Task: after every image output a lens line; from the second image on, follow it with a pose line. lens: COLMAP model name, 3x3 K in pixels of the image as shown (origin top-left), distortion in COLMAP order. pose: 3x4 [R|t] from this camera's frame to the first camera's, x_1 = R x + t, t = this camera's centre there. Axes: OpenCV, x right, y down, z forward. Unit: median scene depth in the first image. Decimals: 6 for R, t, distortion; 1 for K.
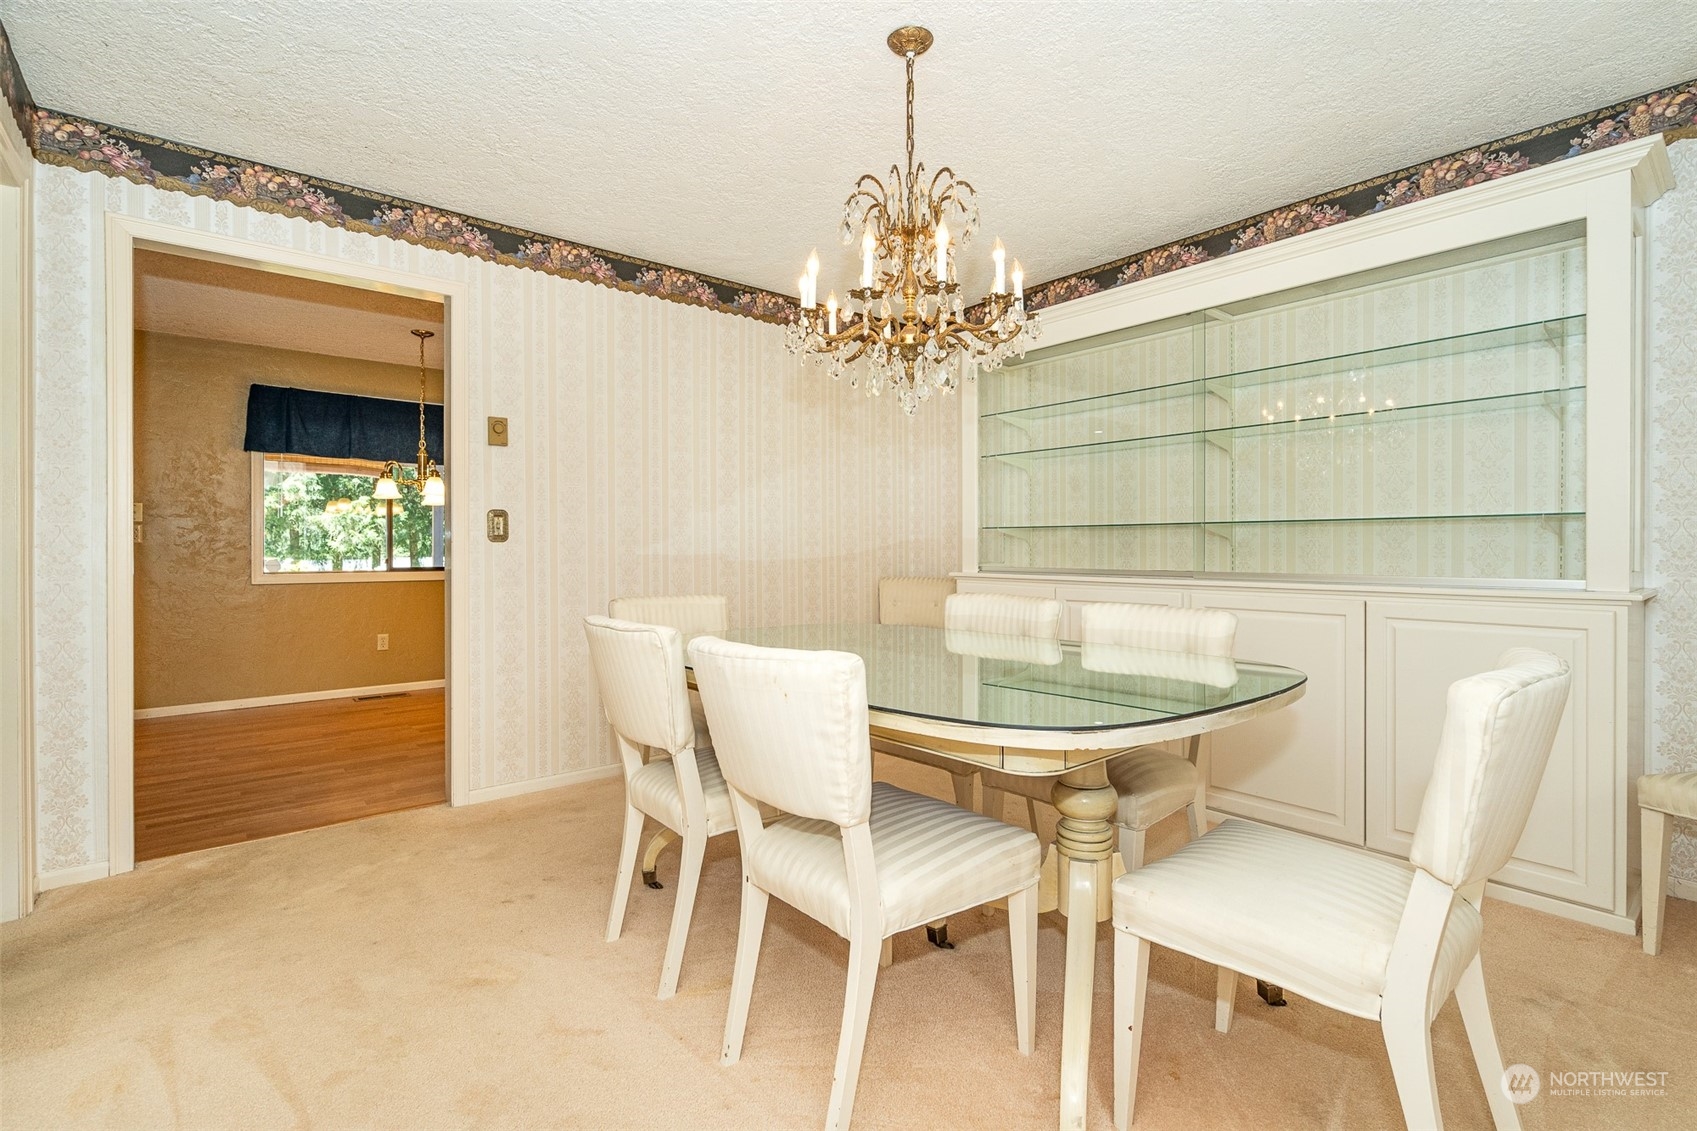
lens RADIAL K [[804.2, 0, 847.4], [0, 804.2, 558.7], [0, 0, 1]] dist [0.004528, 0.000430]
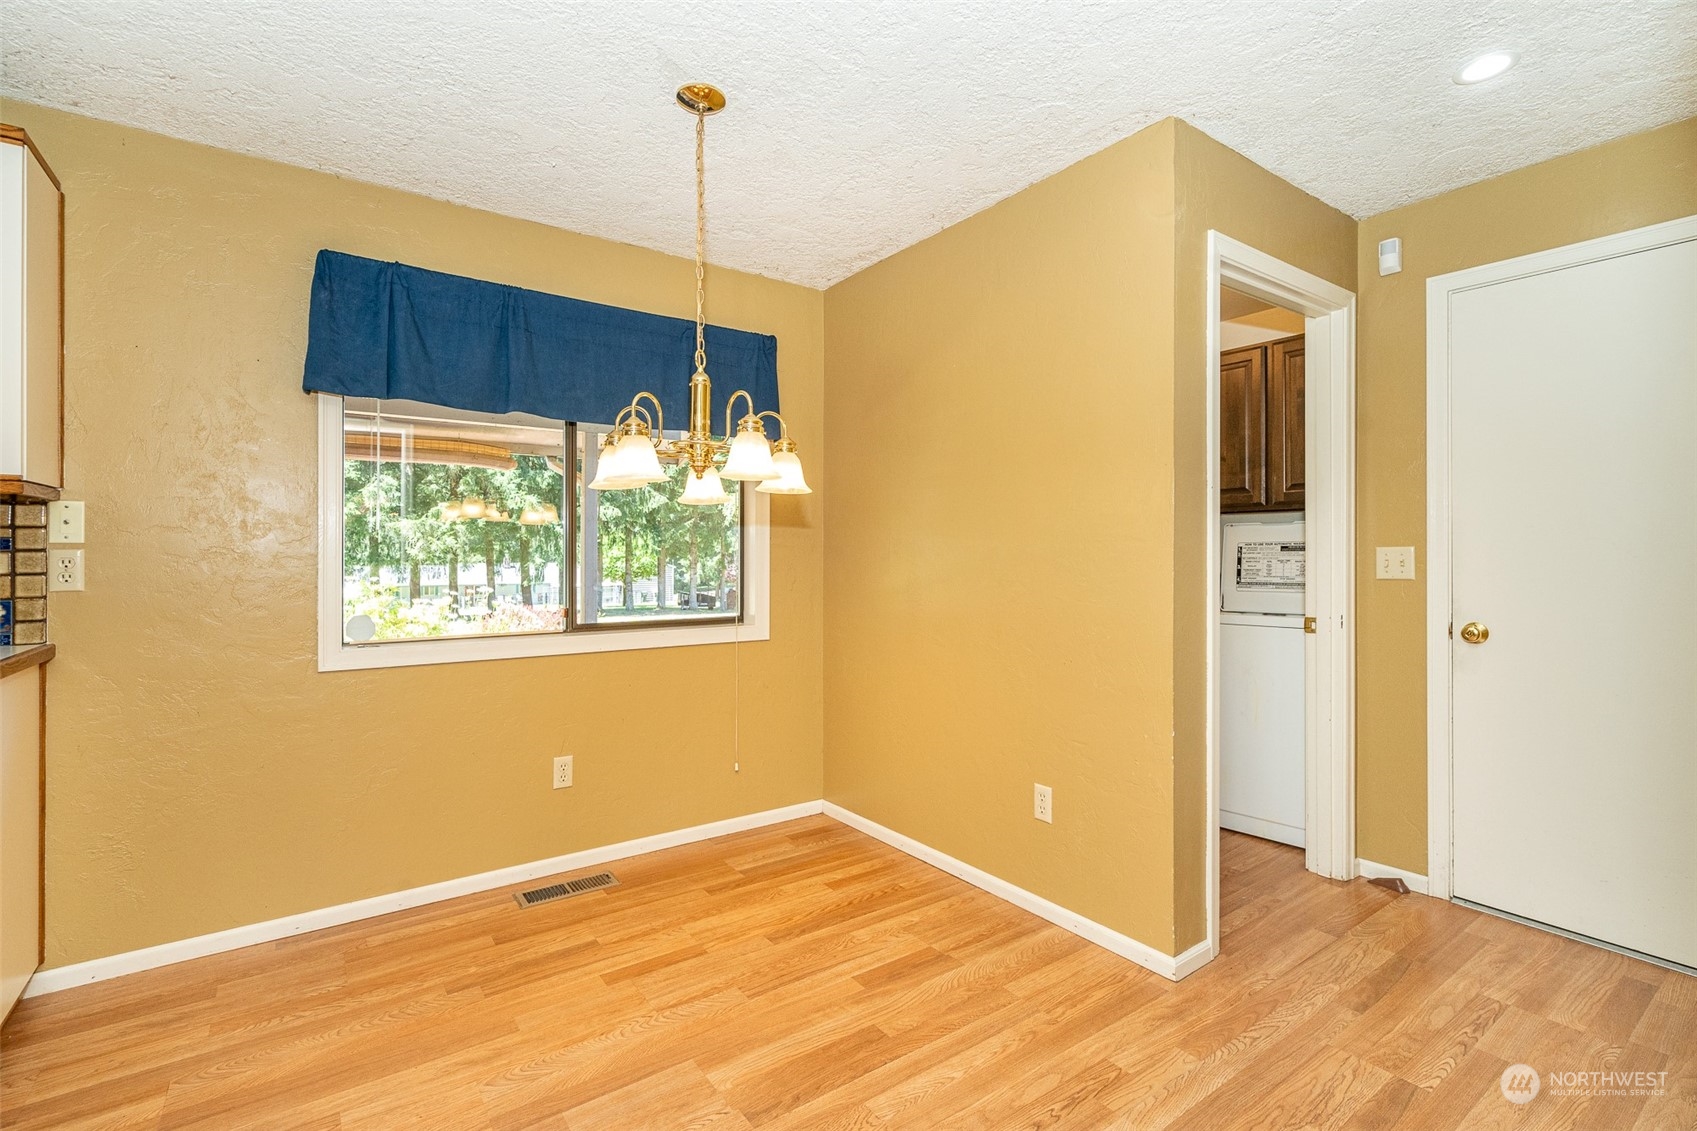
lens RADIAL K [[804.2, 0, 841.7], [0, 804.2, 556.0], [0, 0, 1]] dist [0.004528, 0.000430]
pose [[0.997304, -0.002946, -0.073315, -0.058528], [0.002413, 0.999970, -0.007353, -0.004798], [0.073334, 0.007156, 0.997282, 0.081062]]
